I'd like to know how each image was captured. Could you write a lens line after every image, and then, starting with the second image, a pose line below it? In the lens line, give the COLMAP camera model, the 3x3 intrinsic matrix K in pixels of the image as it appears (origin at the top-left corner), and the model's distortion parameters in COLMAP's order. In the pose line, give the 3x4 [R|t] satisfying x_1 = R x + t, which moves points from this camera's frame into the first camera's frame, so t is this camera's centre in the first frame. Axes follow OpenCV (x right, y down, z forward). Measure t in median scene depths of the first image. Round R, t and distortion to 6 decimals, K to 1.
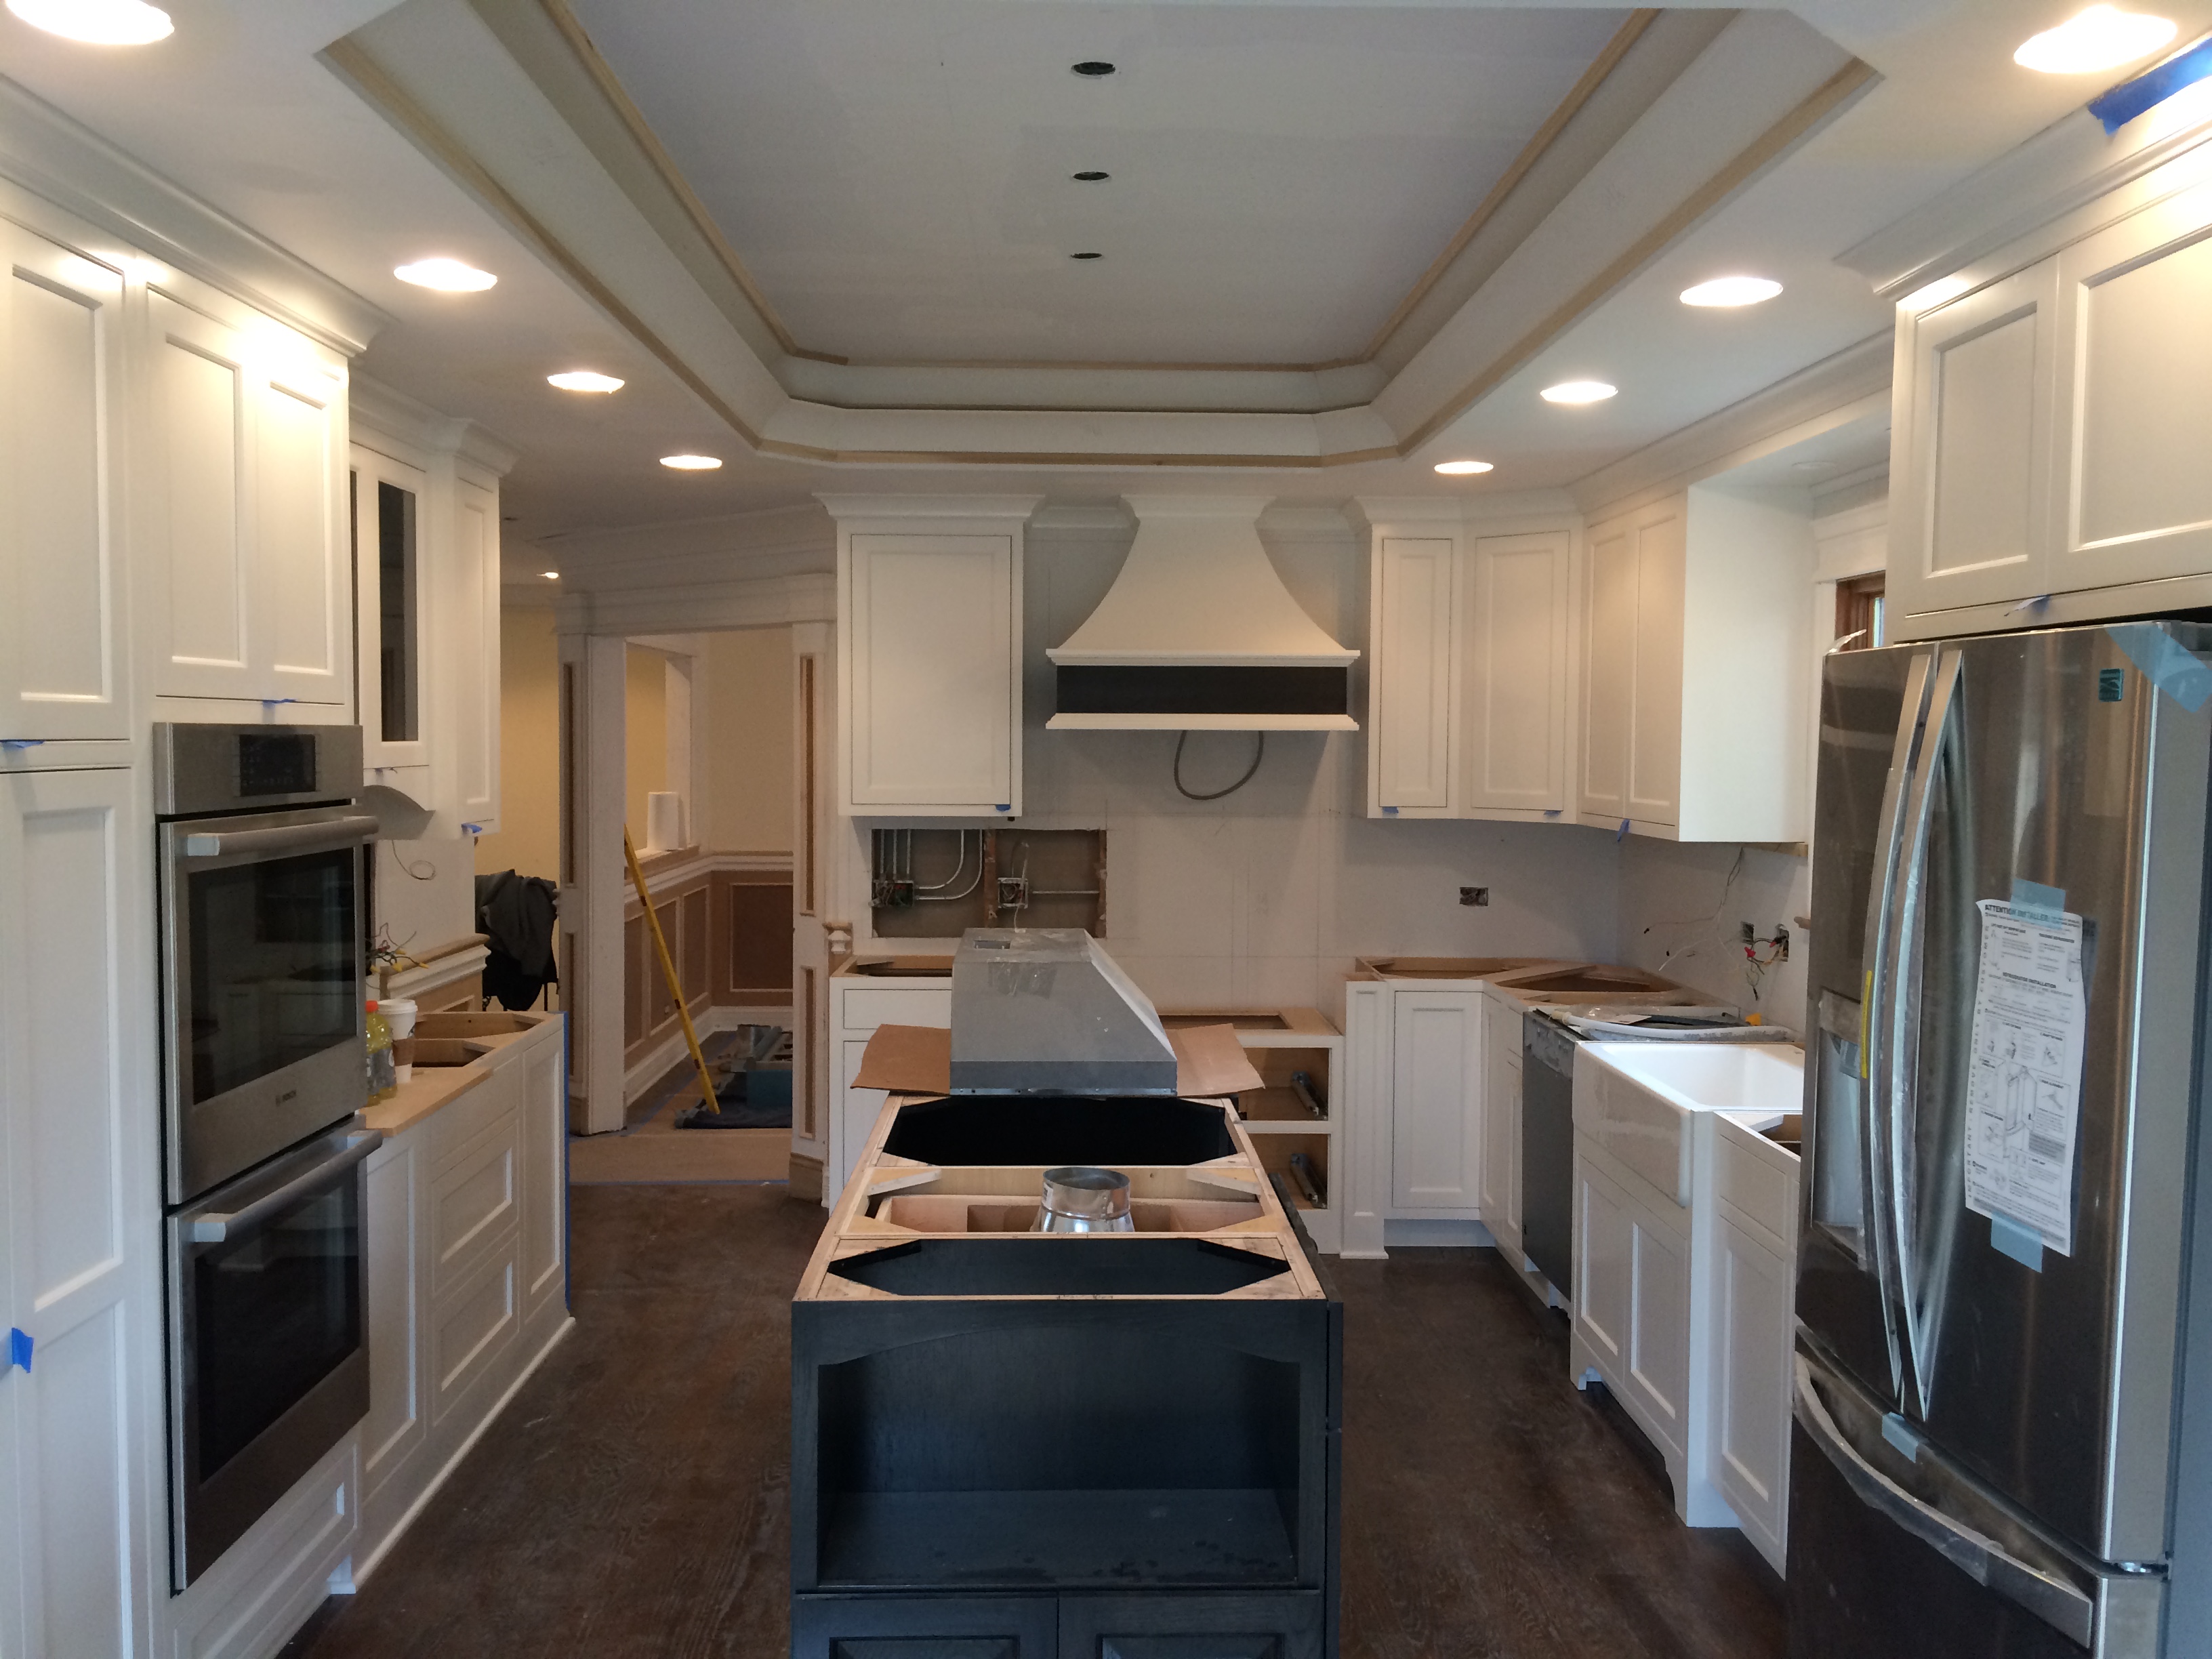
lens RADIAL K [[1845.9, 0, 1096.3], [0, 1845.9, 827.1], [0, 0, 1]] dist [0.048586, -0.088039]
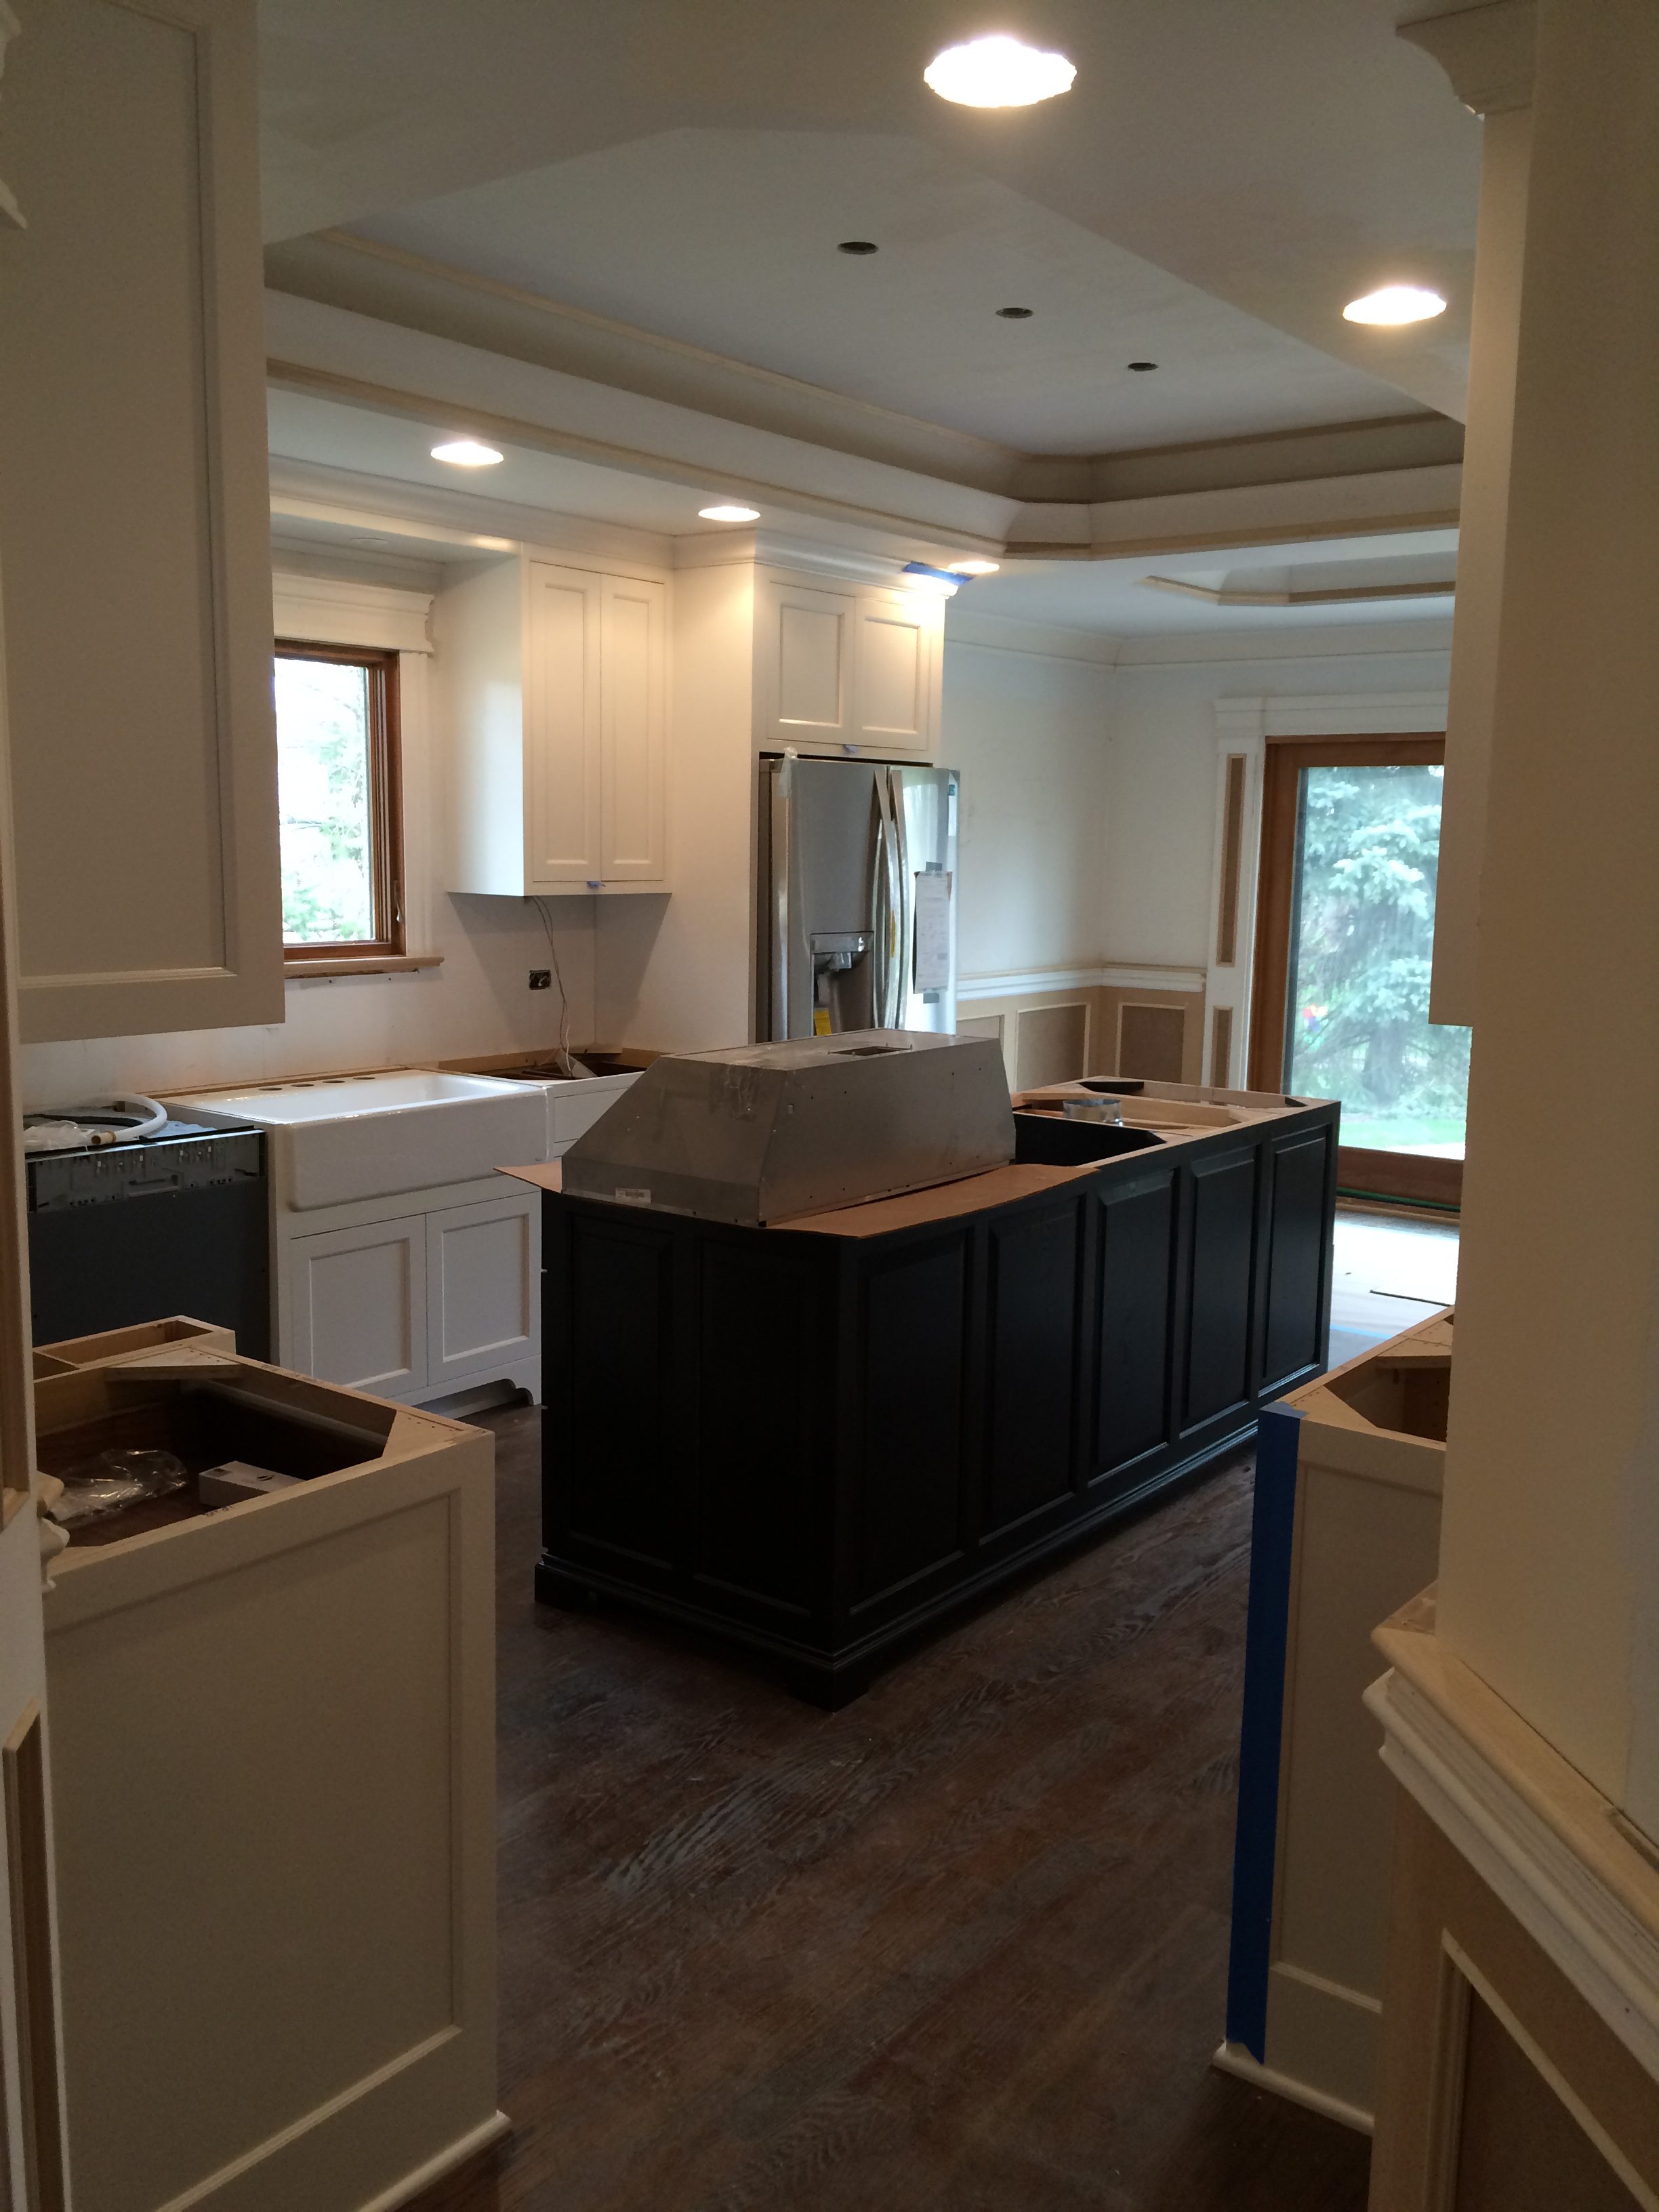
lens RADIAL K [[1845.9, 0, 839.7], [0, 1845.9, 1109.4], [0, 0, 1]] dist [0.048586, -0.088039]
pose [[-0.782374, -0.107948, 0.613383, -0.540752], [0.009799, 0.982610, 0.185425, -0.075973], [-0.622732, 0.151082, -0.767710, 1.950749]]
